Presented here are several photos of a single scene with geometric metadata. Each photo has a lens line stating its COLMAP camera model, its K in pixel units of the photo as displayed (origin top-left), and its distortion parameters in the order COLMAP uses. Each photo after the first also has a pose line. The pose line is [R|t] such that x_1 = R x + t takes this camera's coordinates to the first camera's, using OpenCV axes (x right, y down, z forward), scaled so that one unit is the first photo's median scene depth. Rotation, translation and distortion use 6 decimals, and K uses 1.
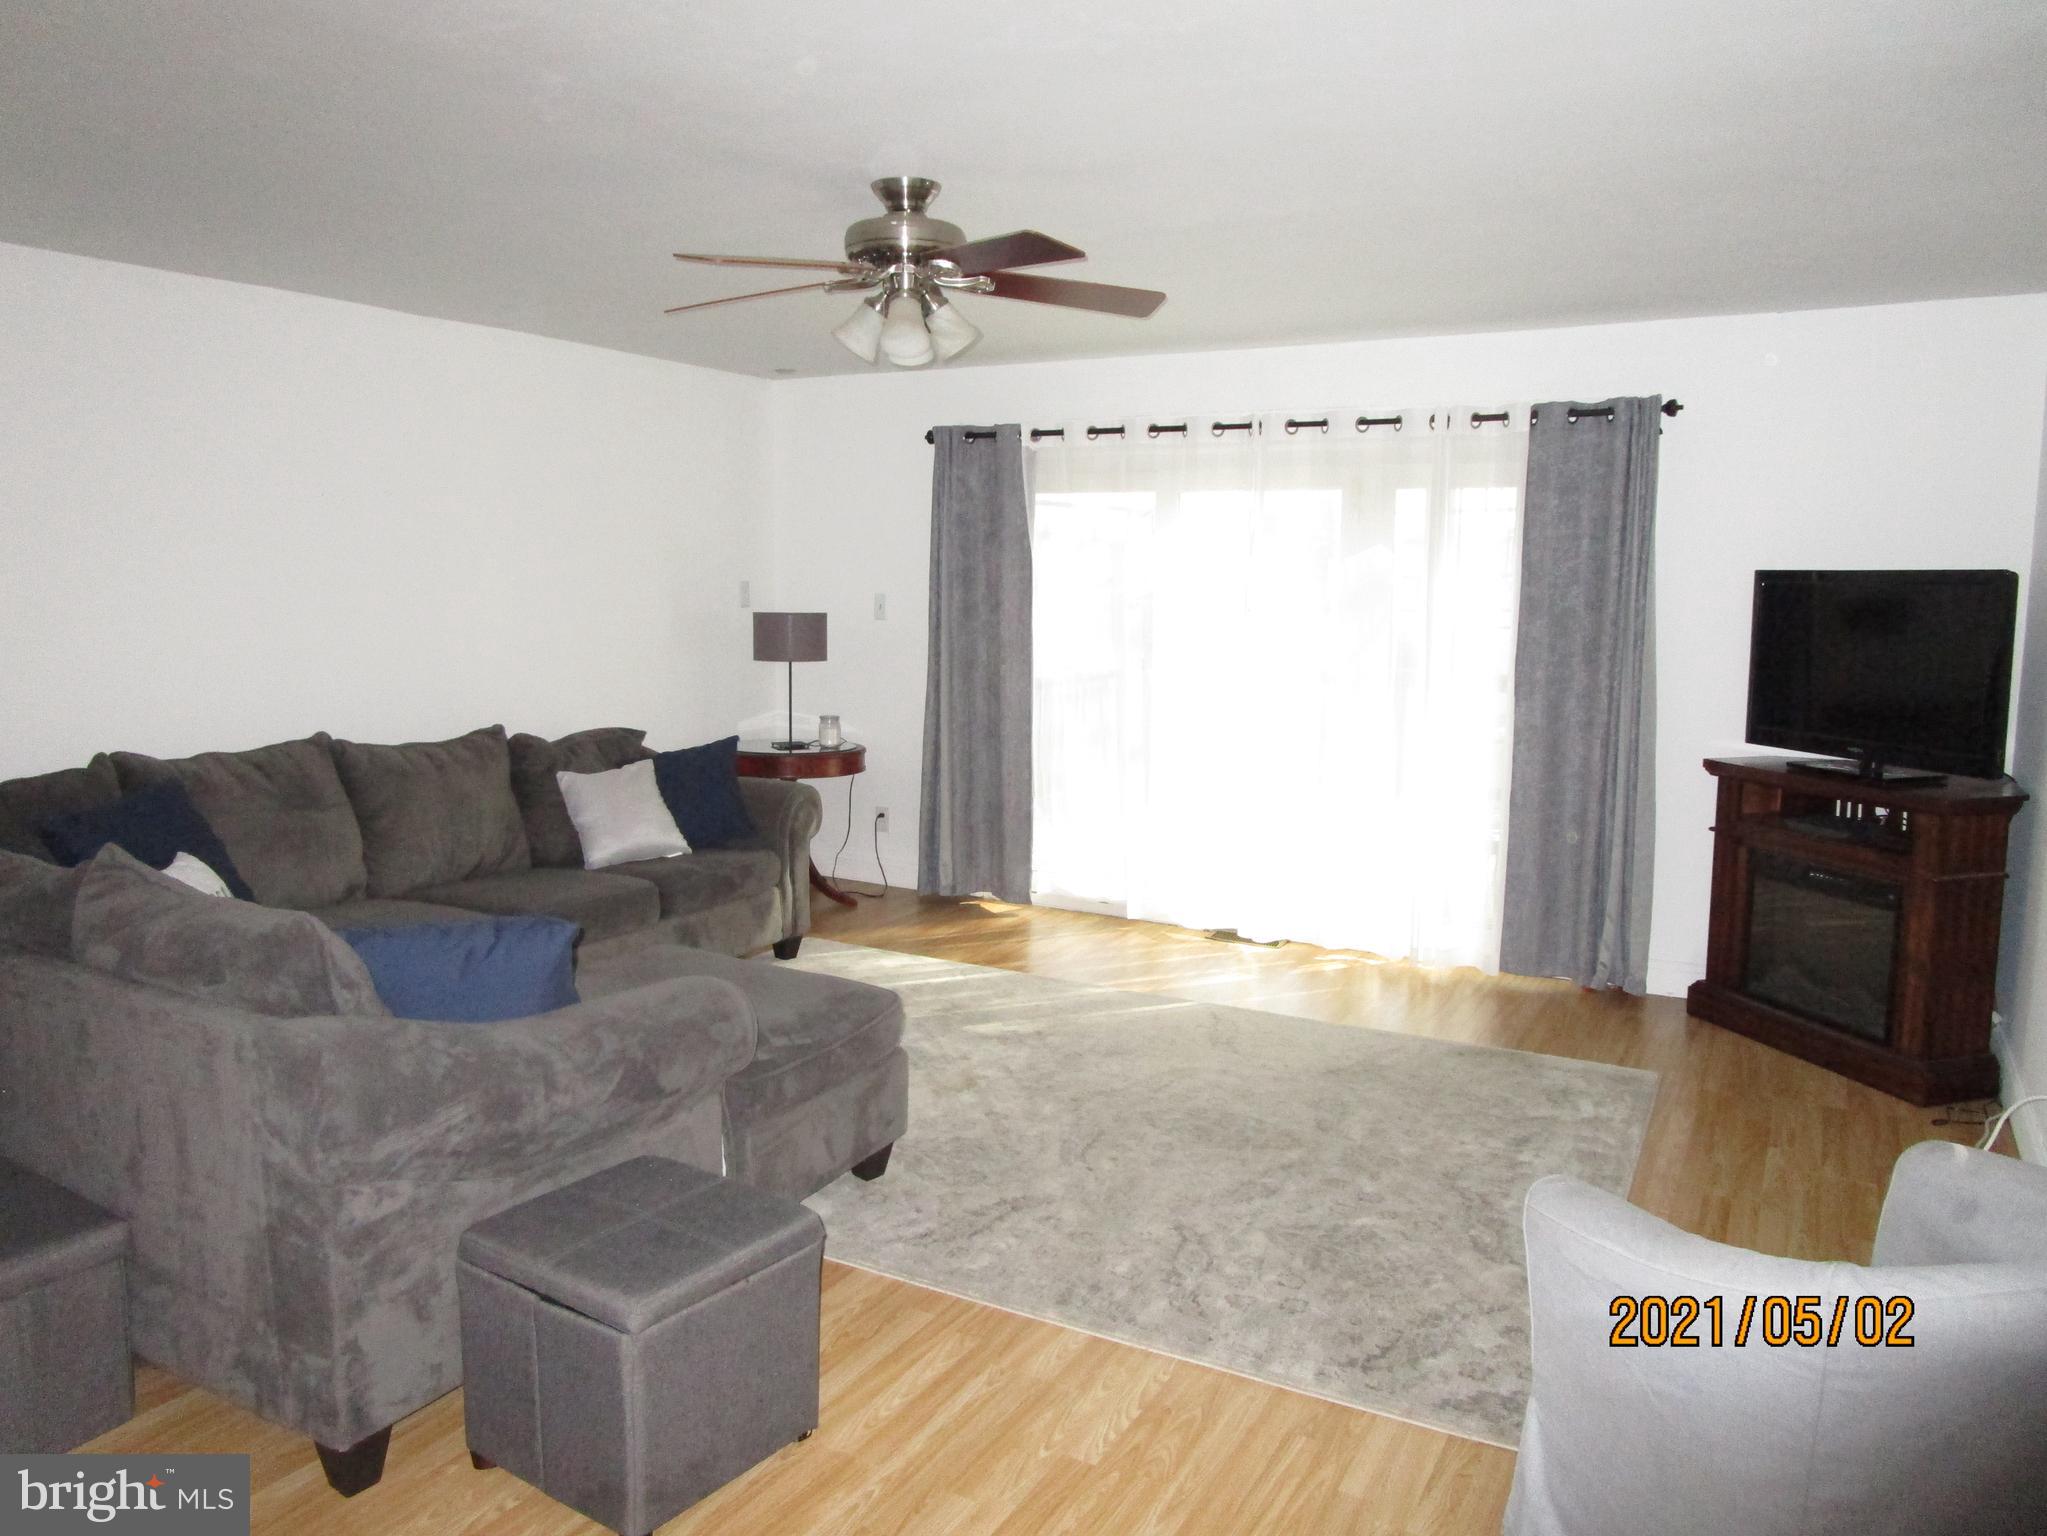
lens RADIAL K [[1479.9, 0, 1032.5], [0, 1479.9, 767.5], [0, 0, 1]] dist [-0.026722, 0.006575]
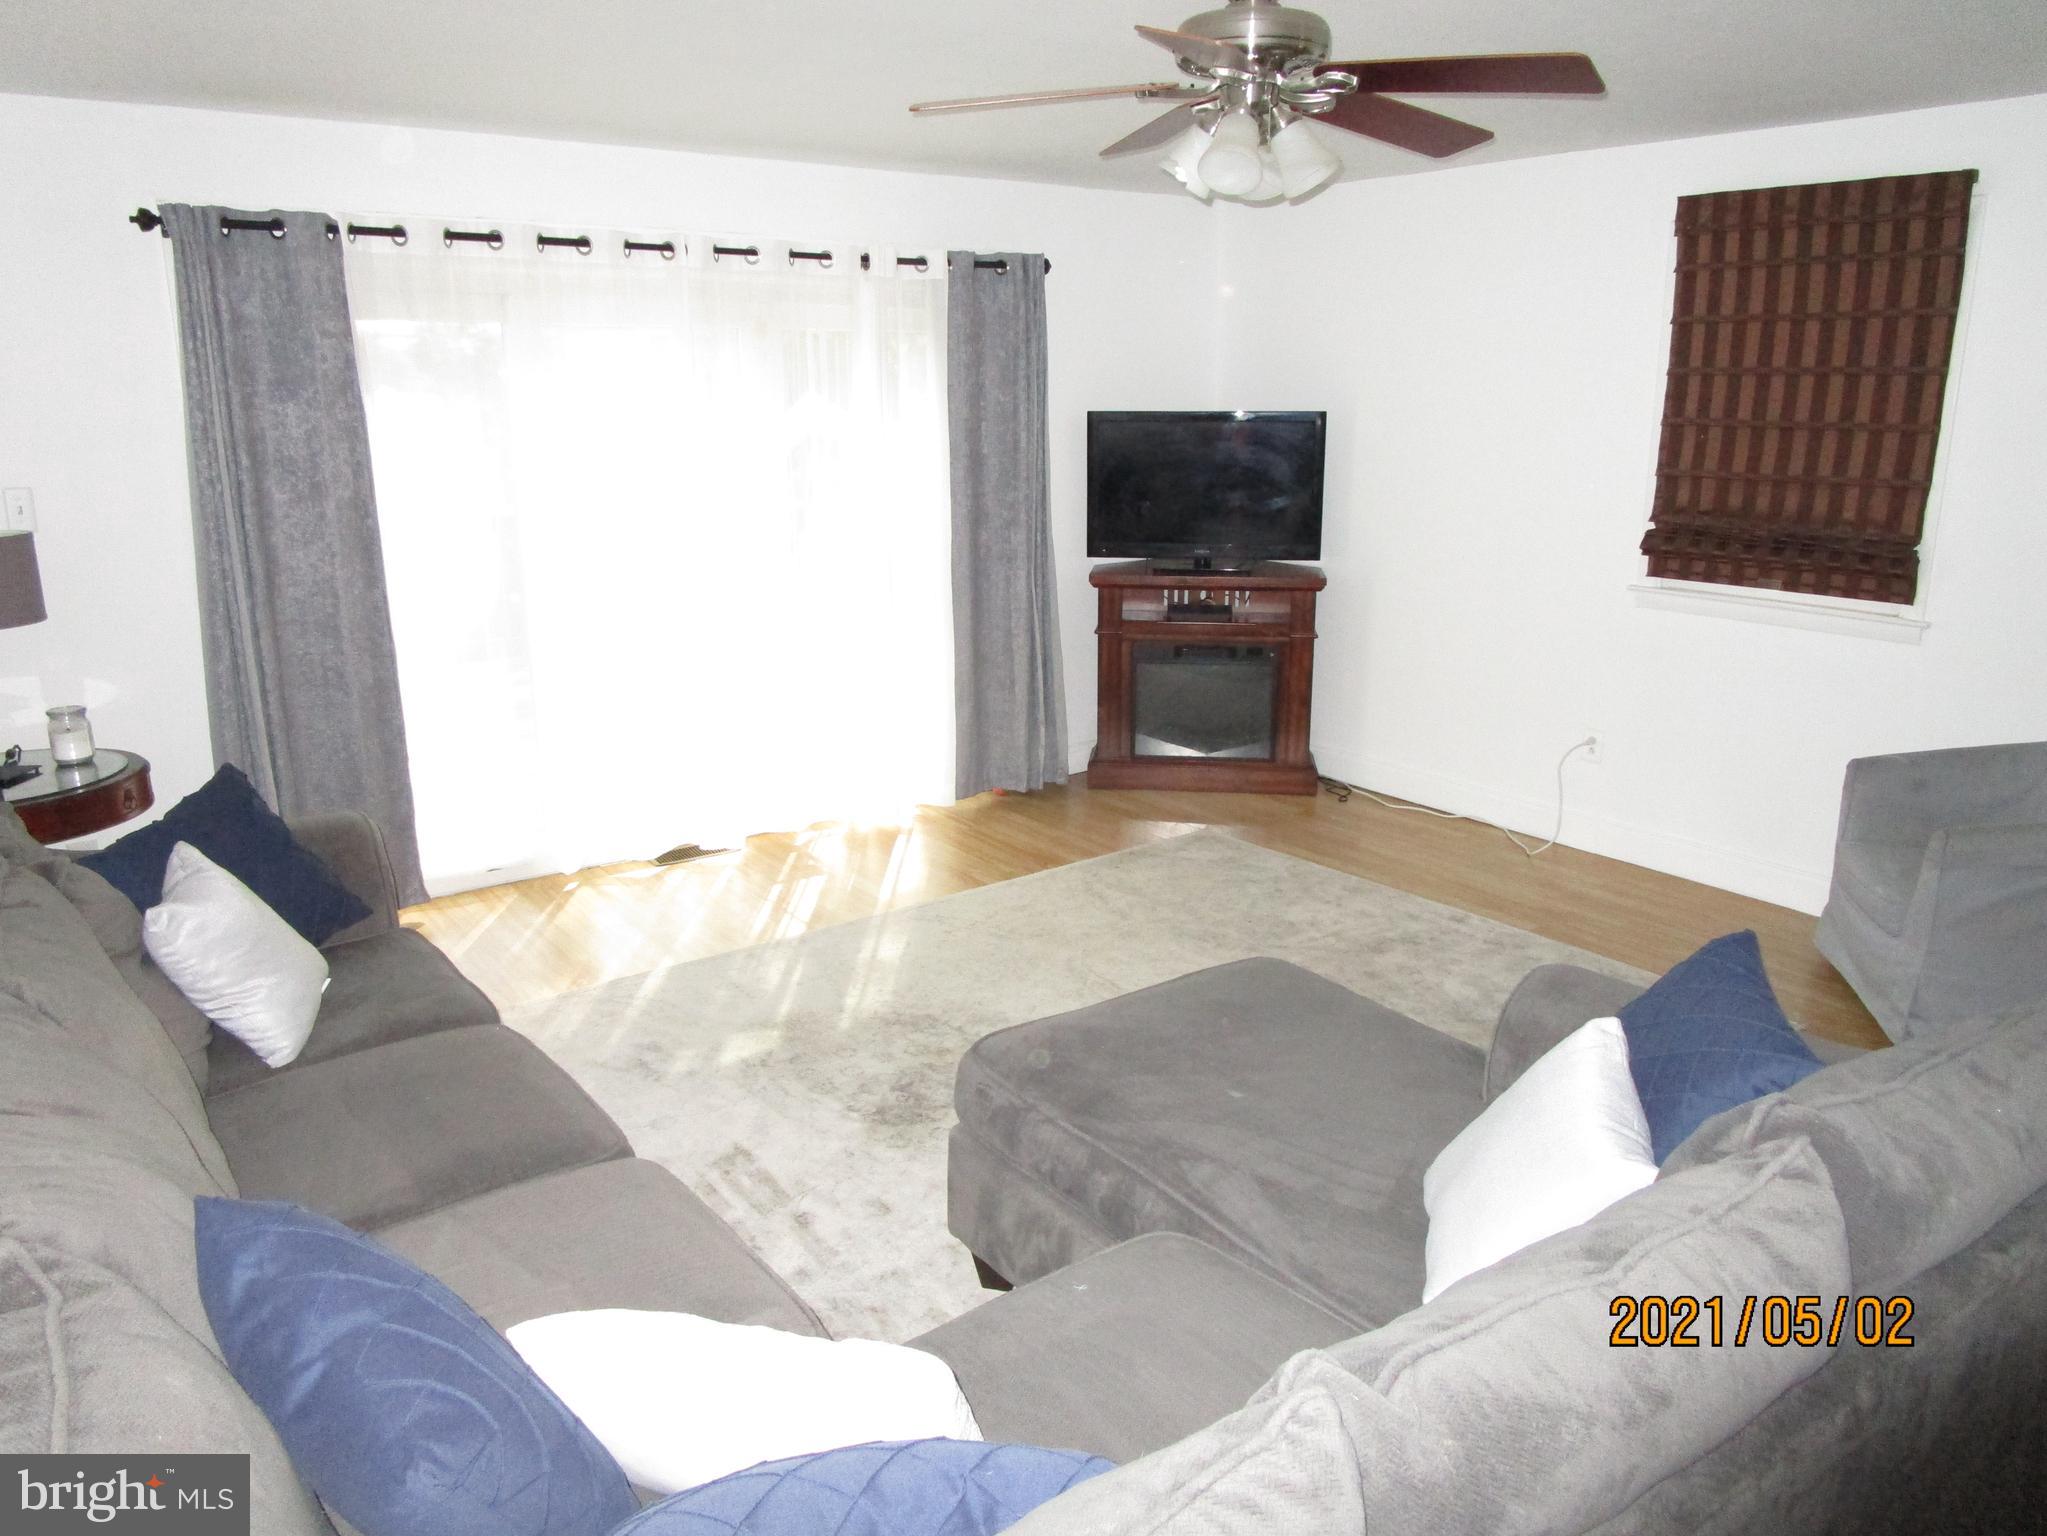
lens RADIAL K [[1479.9, 0, 1031.6], [0, 1479.9, 763.9], [0, 0, 1]] dist [-0.026722, 0.006575]
pose [[0.403241, -0.233930, 0.884688, -0.629776], [0.131593, 0.971549, 0.196918, -0.094977], [-0.905582, 0.037013, 0.422552, 0.527165]]
